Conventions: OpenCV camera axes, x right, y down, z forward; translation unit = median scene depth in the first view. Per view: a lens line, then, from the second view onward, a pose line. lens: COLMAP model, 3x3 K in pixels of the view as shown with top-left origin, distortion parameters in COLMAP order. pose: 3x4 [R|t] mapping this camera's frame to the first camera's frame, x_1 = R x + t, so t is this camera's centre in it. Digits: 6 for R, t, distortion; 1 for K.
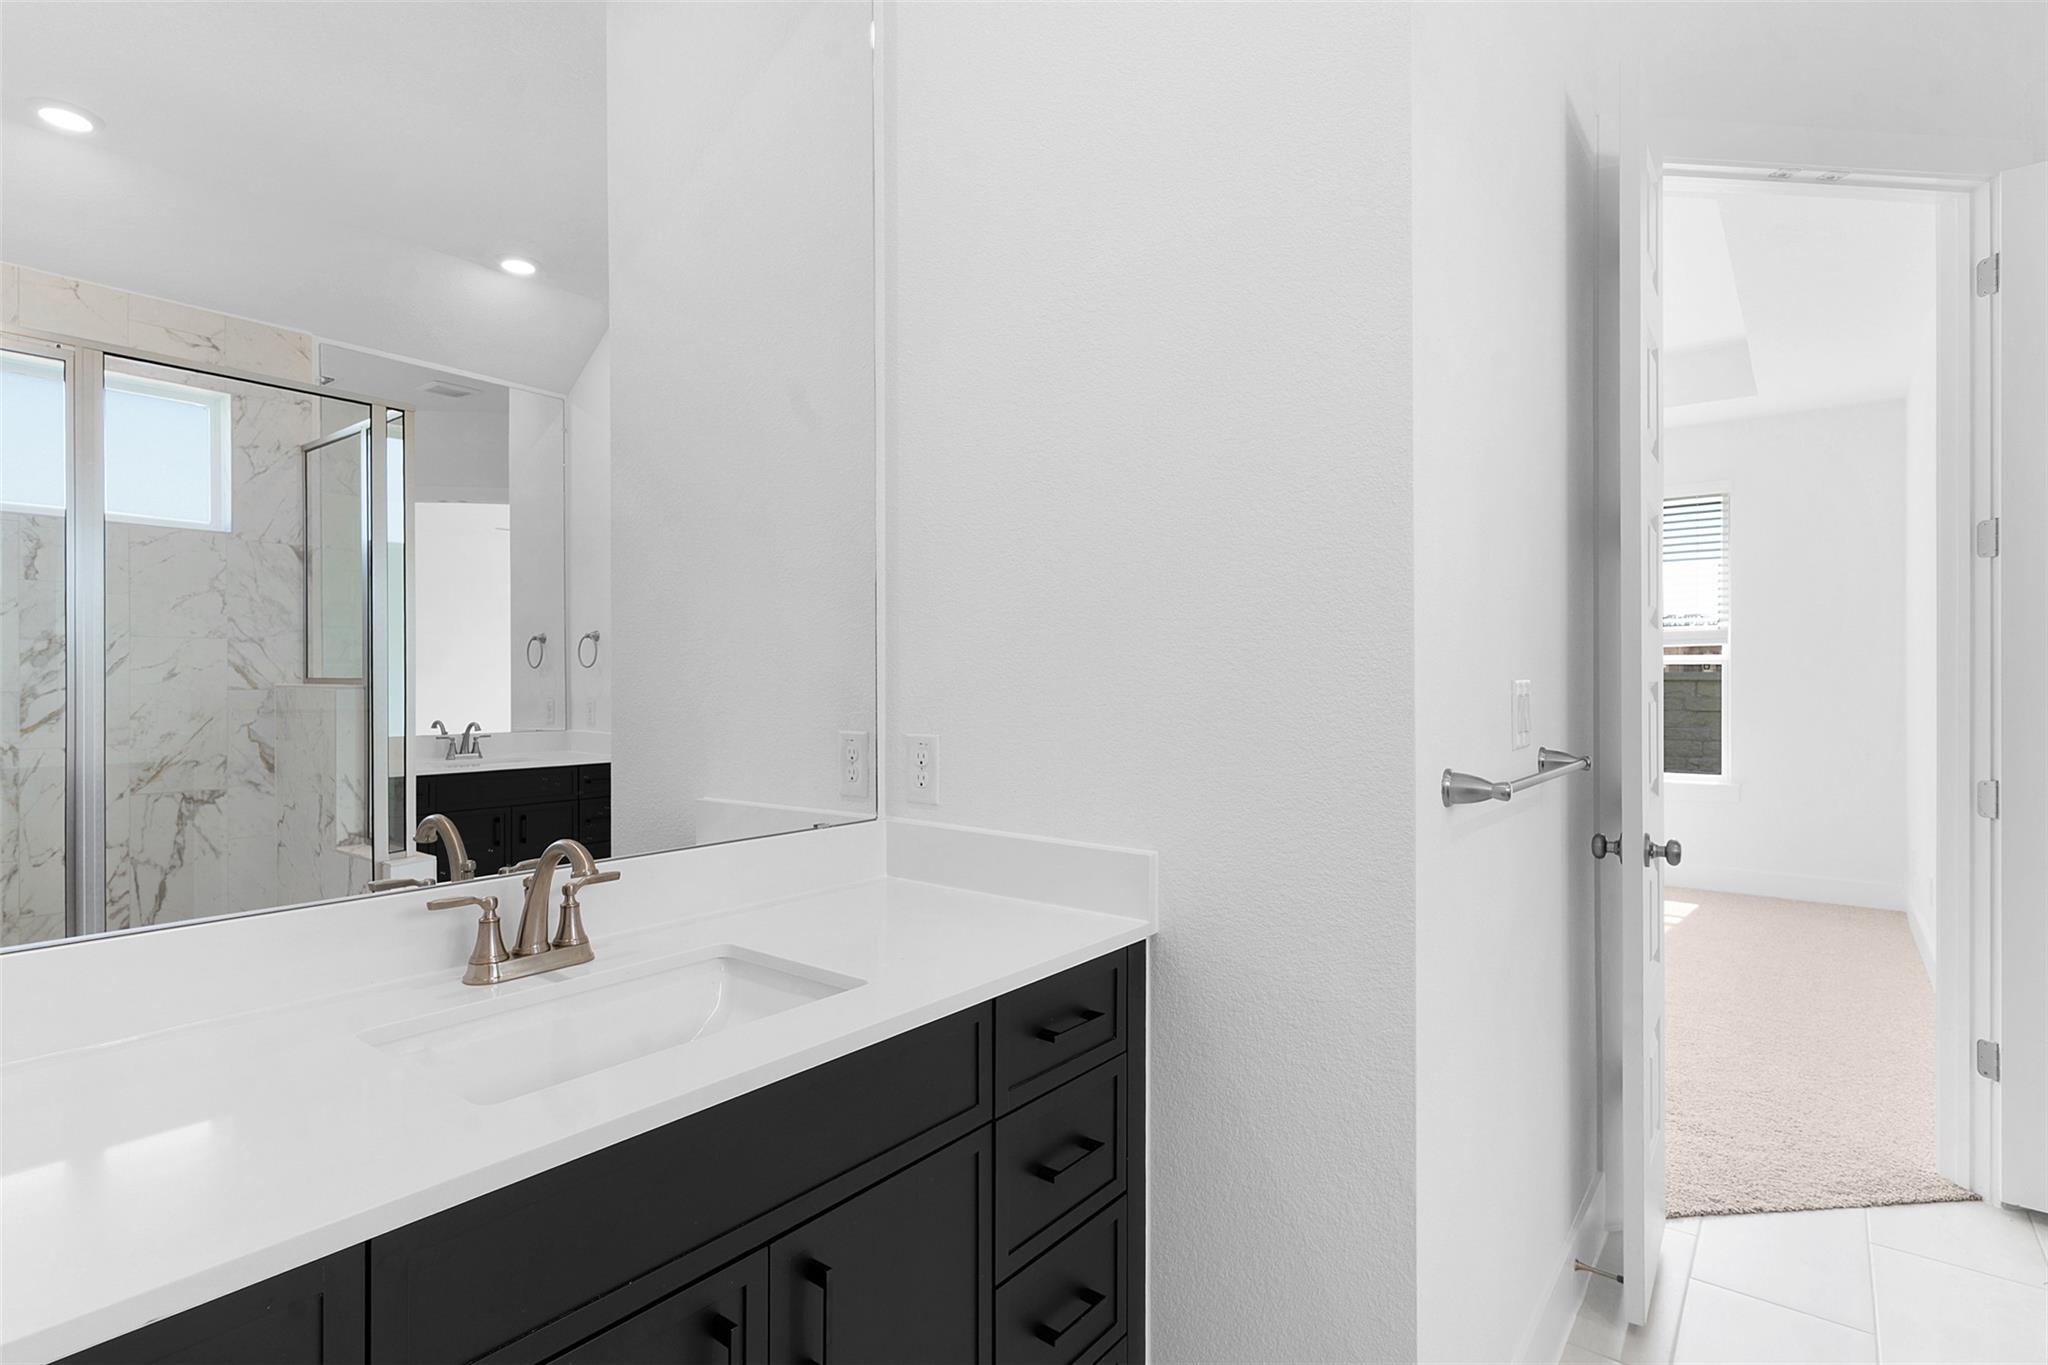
lens RADIAL K [[1009.1, 0, 1007.4], [0, 1009.1, 672.0], [0, 0, 1]] dist [0.008179, -0.002459]
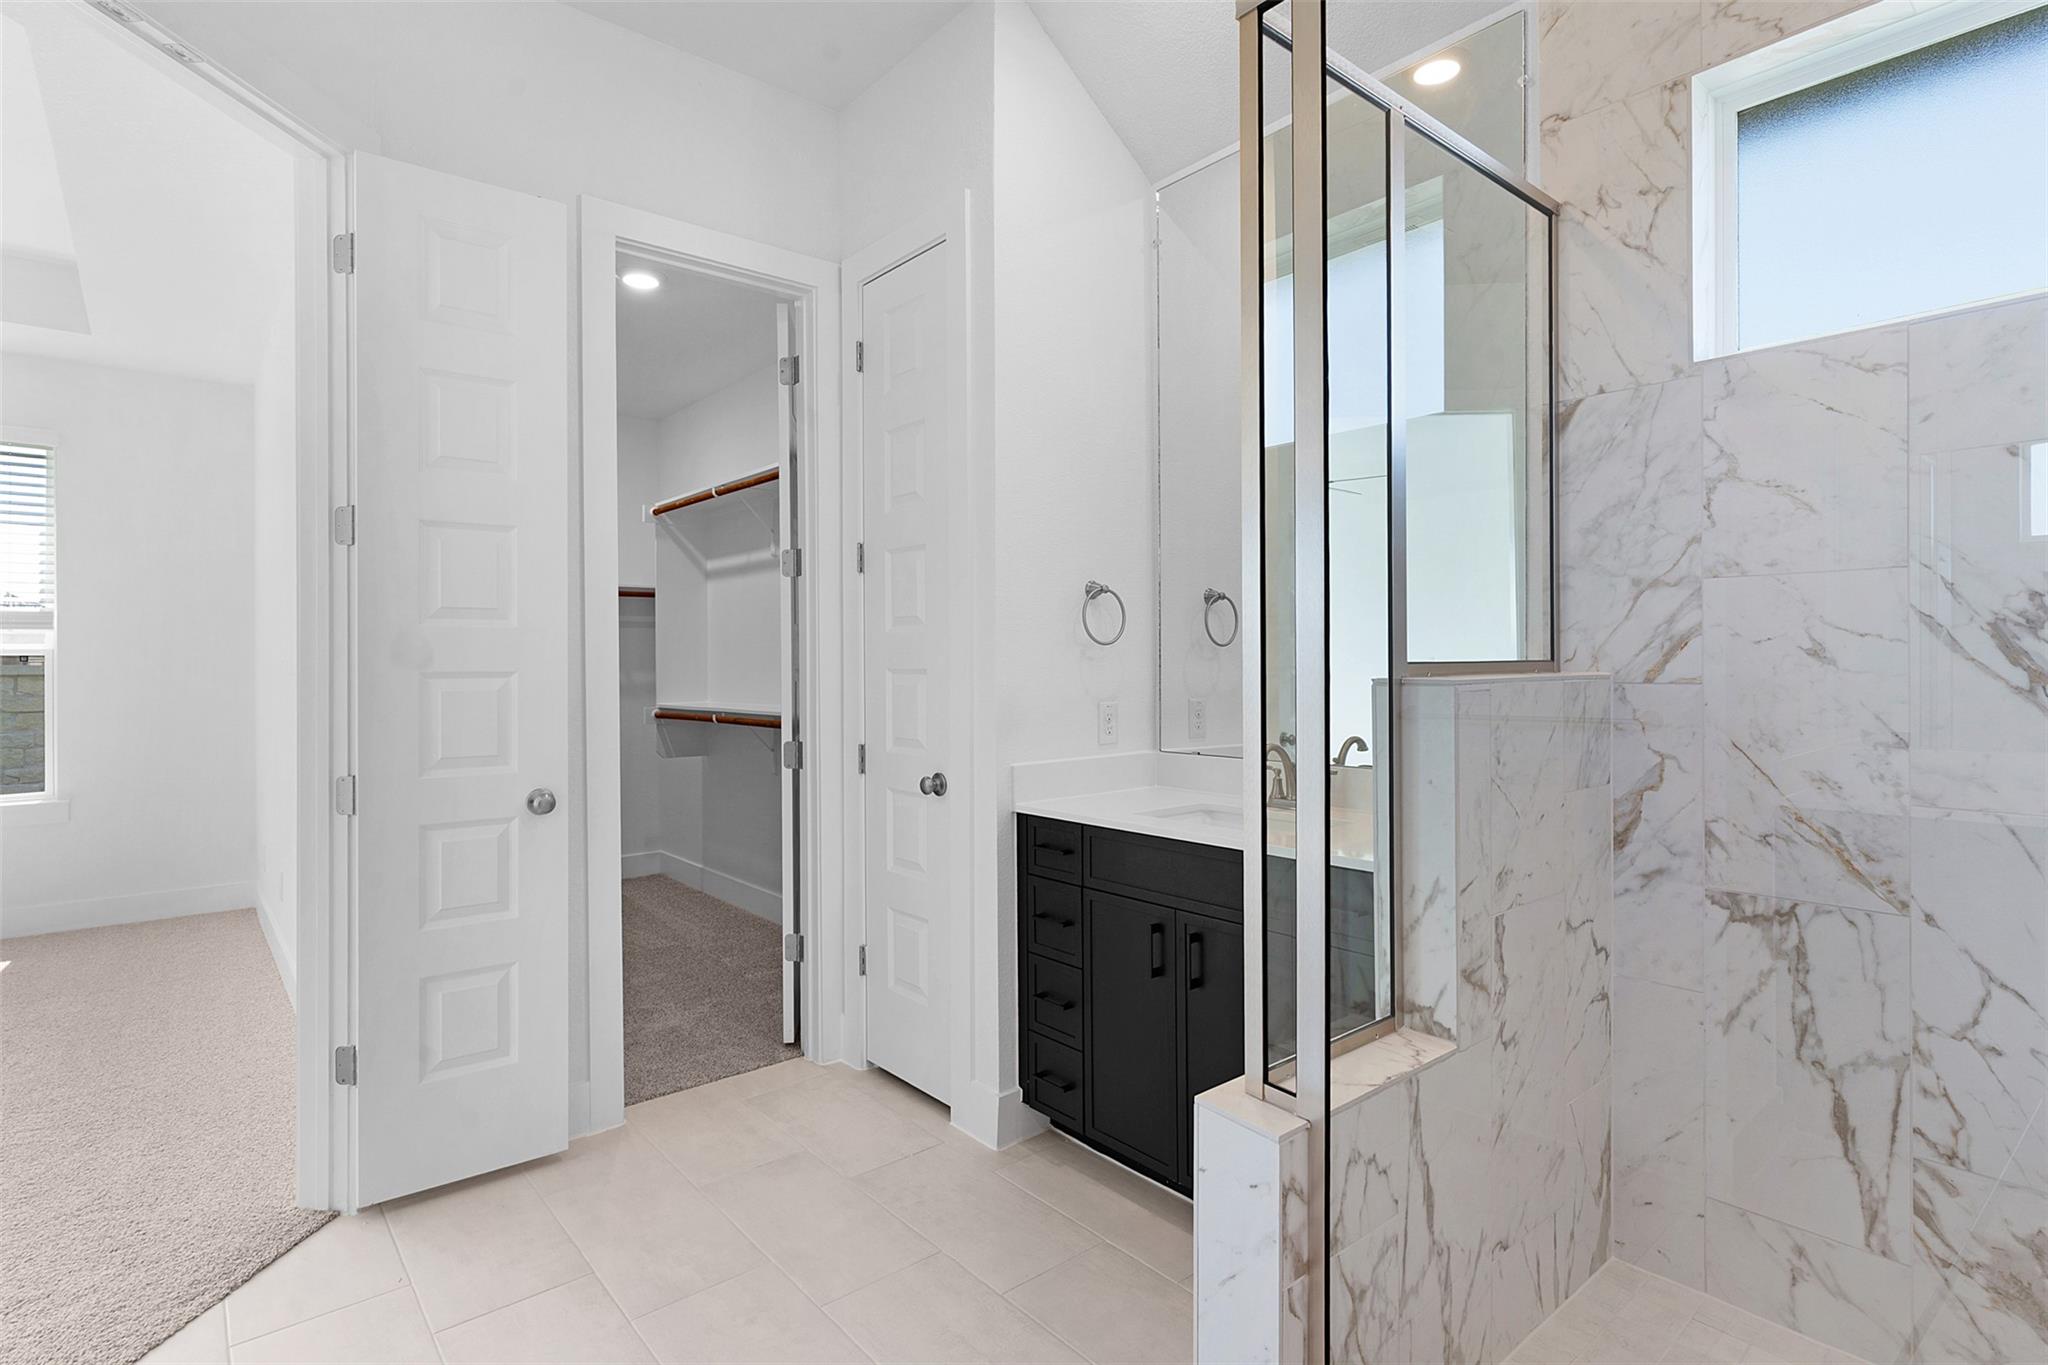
lens RADIAL K [[1009.1, 0, 1007.4], [0, 1009.1, 672.0], [0, 0, 1]] dist [0.008179, -0.002459]
pose [[0.200362, -0.003997, 0.979714, 0.145939], [-0.001511, 0.999989, 0.004389, 0.002458], [-0.979721, -0.002359, 0.200354, 0.186422]]
